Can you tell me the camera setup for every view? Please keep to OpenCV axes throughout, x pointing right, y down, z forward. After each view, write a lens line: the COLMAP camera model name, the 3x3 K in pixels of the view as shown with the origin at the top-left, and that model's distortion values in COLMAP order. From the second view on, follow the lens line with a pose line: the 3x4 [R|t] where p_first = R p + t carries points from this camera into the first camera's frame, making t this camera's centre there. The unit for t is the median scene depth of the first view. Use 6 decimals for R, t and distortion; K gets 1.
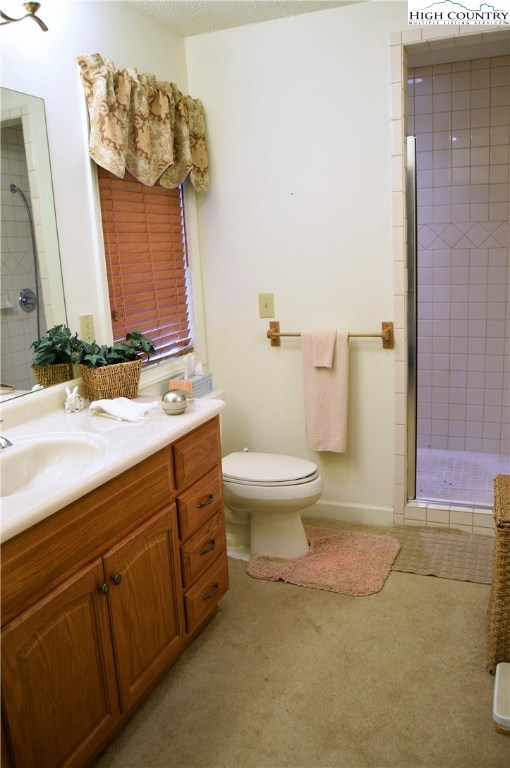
lens RADIAL K [[620.5, 0, 256.6], [0, 620.5, 386.5], [0, 0, 1]] dist [-0.076525, 0.016465]
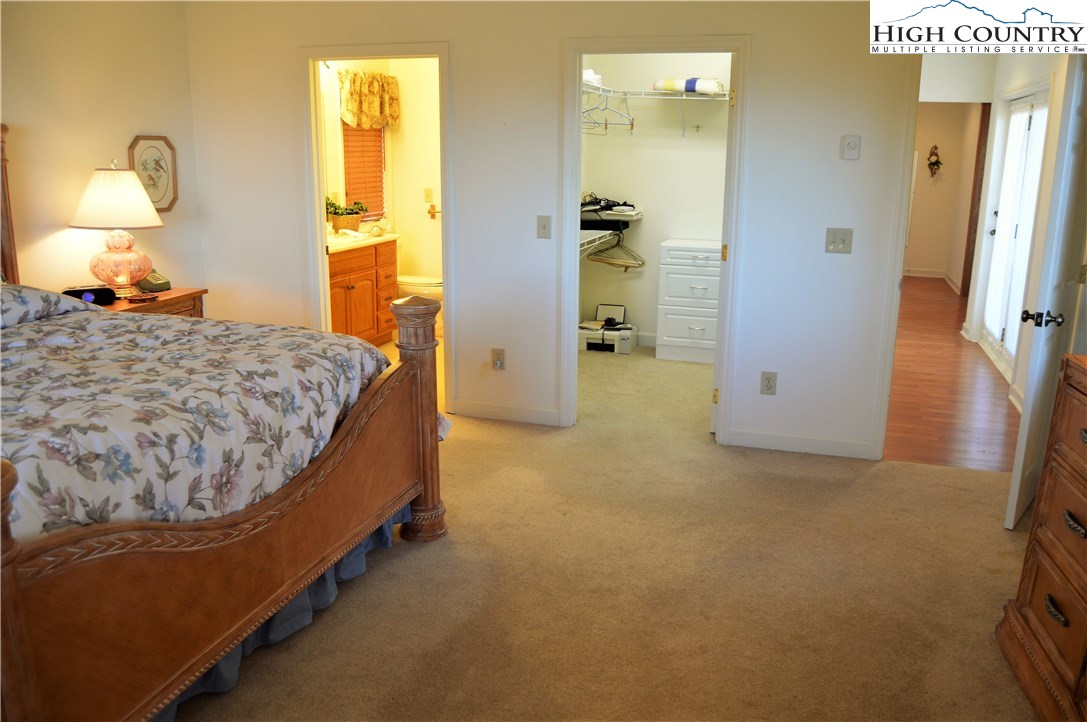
lens RADIAL K [[878.3, 0, 540.5], [0, 878.3, 356.8], [0, 0, 1]] dist [-0.076525, 0.016465]
pose [[0.996150, 0.042032, 0.076937, 0.198135], [-0.043536, 0.998890, 0.017974, 0.333358], [-0.076096, -0.021255, 0.996874, -1.873520]]
